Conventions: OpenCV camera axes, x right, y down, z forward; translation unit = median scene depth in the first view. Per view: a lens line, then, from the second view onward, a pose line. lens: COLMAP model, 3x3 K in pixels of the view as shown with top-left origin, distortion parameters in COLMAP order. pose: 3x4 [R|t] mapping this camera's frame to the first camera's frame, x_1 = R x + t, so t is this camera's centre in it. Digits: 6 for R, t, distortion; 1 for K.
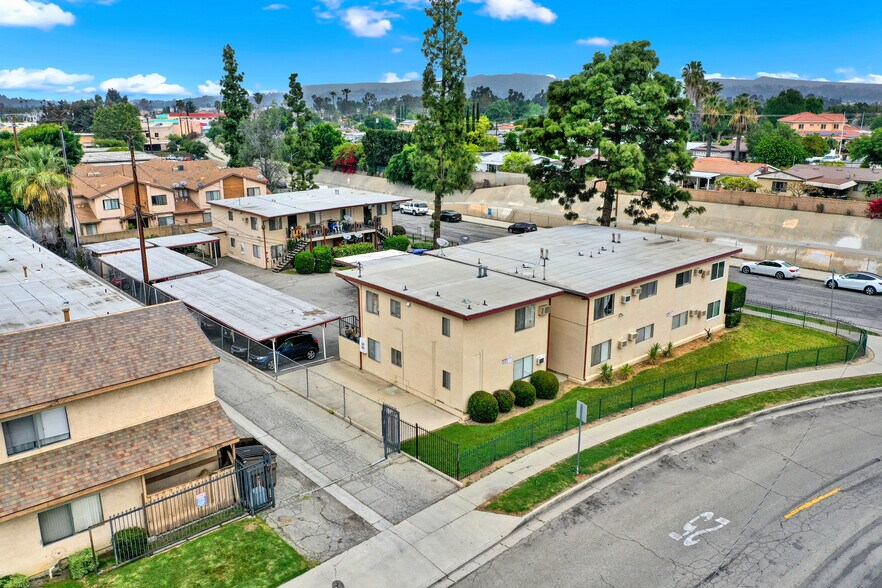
lens RADIAL K [[695.4, 0, 441.0], [0, 695.4, 294.0], [0, 0, 1]] dist [-0.008545, 0.005778]
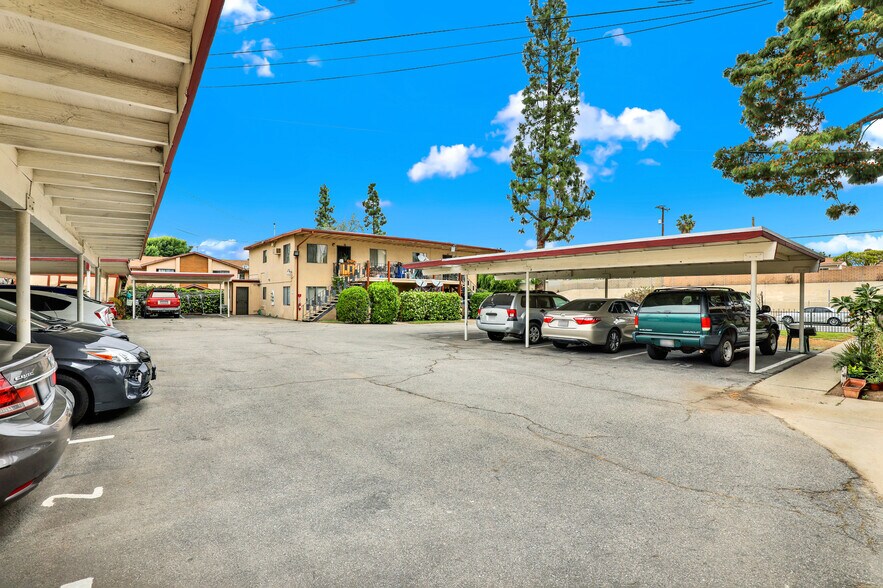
lens RADIAL K [[404.5, 0, 439.5], [0, 404.5, 294.3], [0, 0, 1]] dist [-0.026880, 0.000461]
pose [[0.998396, 0.008692, -0.055941, -0.097858], [-0.023154, 0.964413, -0.263385, 0.035706], [0.051661, 0.264257, 0.963068, 0.636742]]
